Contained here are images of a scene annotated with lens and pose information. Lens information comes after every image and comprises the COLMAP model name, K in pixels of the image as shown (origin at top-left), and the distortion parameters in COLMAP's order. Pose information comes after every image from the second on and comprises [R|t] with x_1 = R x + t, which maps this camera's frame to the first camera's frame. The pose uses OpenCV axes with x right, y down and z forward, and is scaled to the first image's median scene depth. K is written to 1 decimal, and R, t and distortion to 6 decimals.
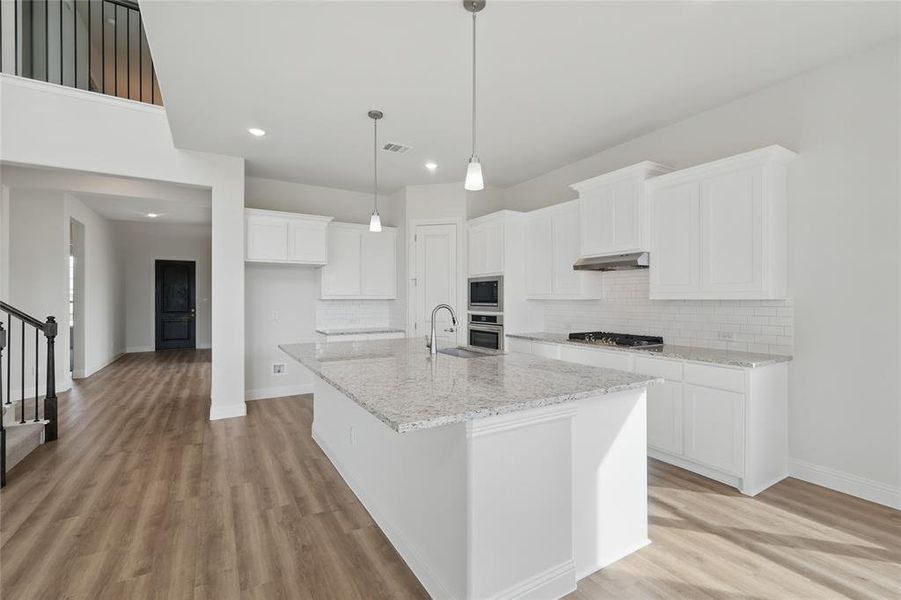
lens RADIAL K [[399.4, 0, 453.2], [0, 399.4, 296.6], [0, 0, 1]] dist [0.003638, 0.000474]
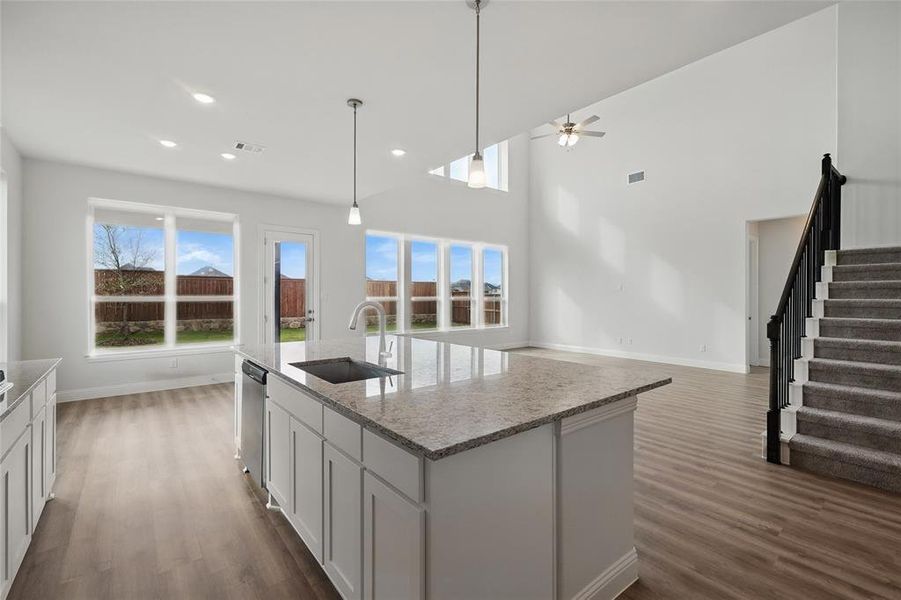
lens RADIAL K [[399.4, 0, 453.2], [0, 399.4, 296.6], [0, 0, 1]] dist [0.003638, 0.000474]
pose [[-0.990348, 0.000810, -0.138601, -0.052167], [0.000656, 0.999999, 0.001156, 0.004674], [0.138602, 0.001054, -0.990348, 1.225440]]
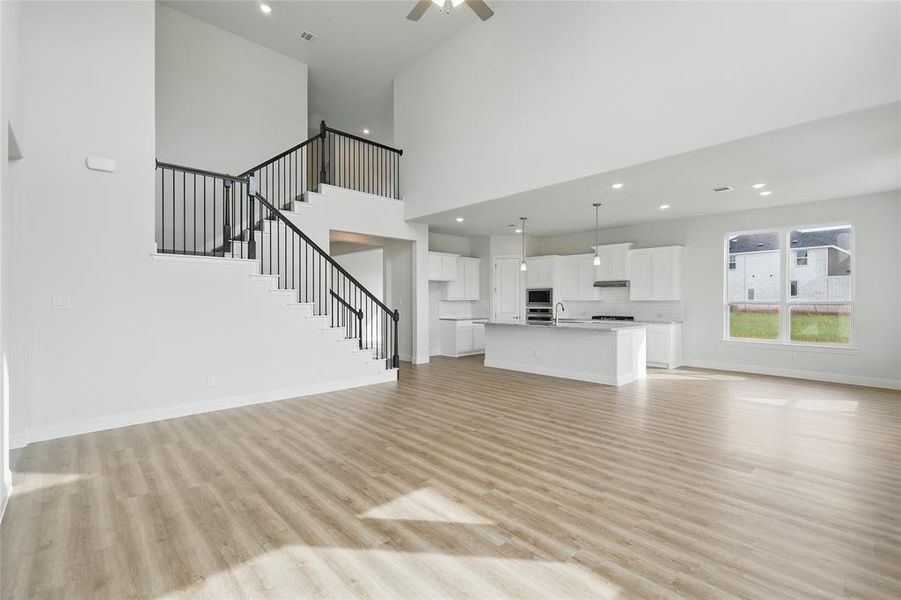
lens RADIAL K [[399.4, 0, 453.2], [0, 399.4, 296.6], [0, 0, 1]] dist [0.003638, 0.000474]
pose [[0.976700, 0.001973, 0.214601, -0.810823], [-0.001022, 0.999989, -0.004543, -0.002529], [-0.214608, 0.004218, 0.976691, -0.847388]]
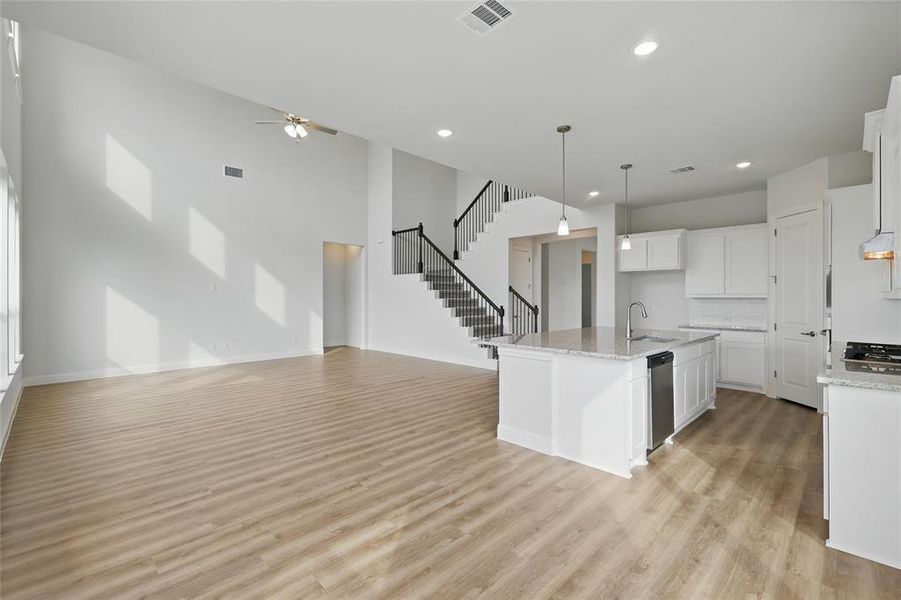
lens RADIAL K [[399.4, 0, 453.2], [0, 399.4, 296.6], [0, 0, 1]] dist [0.003638, 0.000474]
pose [[0.246482, 0.001047, -0.969147, 0.775914], [0.003699, 0.999991, 0.002021, -0.001301], [0.969140, -0.004083, 0.246476, 0.047853]]
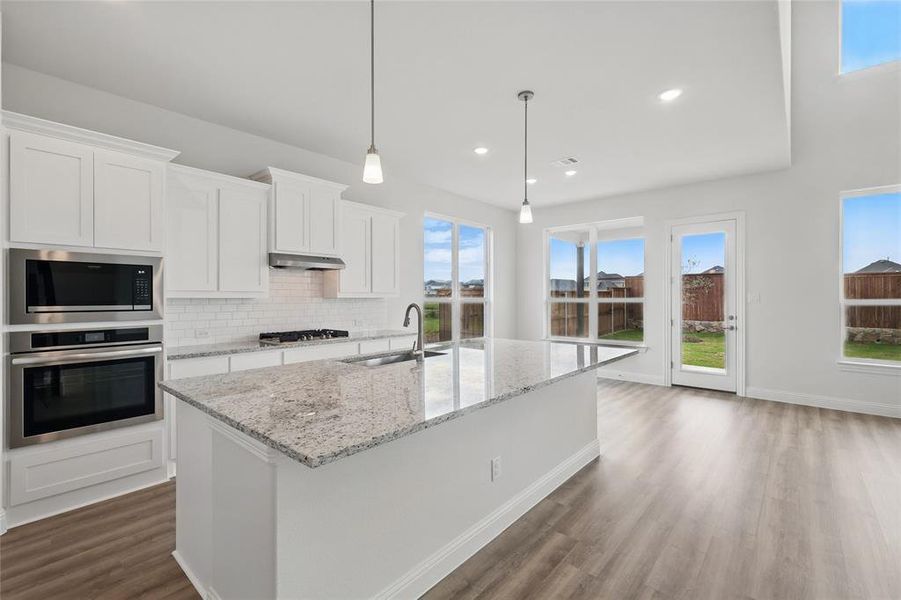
lens RADIAL K [[399.4, 0, 453.2], [0, 399.4, 296.6], [0, 0, 1]] dist [0.003638, 0.000474]
pose [[-0.306842, 0.000787, 0.951760, -0.601528], [-0.002630, 0.999995, -0.001675, 0.004423], [-0.951757, -0.003017, -0.306839, 0.812598]]
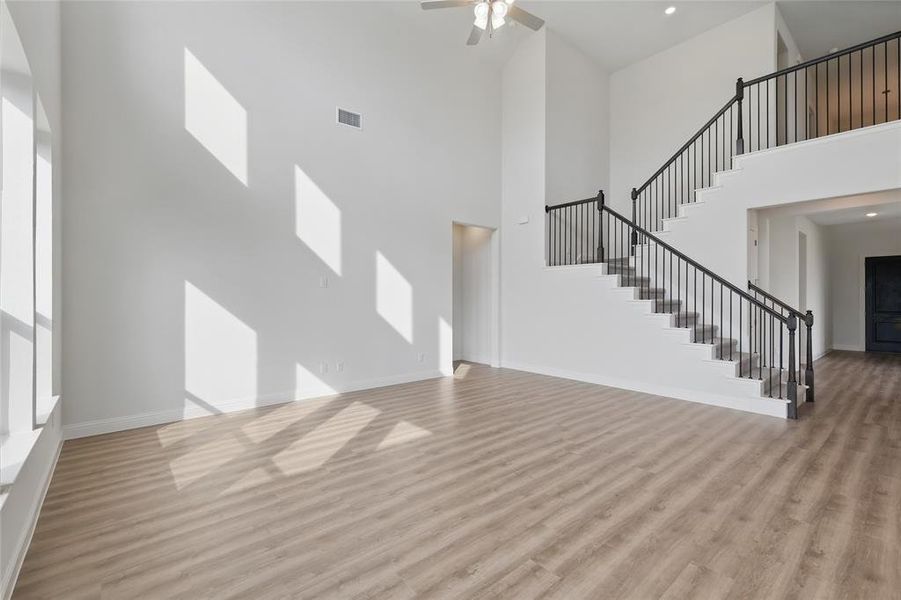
lens RADIAL K [[399.4, 0, 453.2], [0, 399.4, 296.6], [0, 0, 1]] dist [0.003638, 0.000474]
pose [[0.168042, 0.000422, -0.985780, 0.107672], [0.002246, 0.999997, 0.000811, -0.000427], [0.985777, -0.002350, 0.168040, -0.339379]]
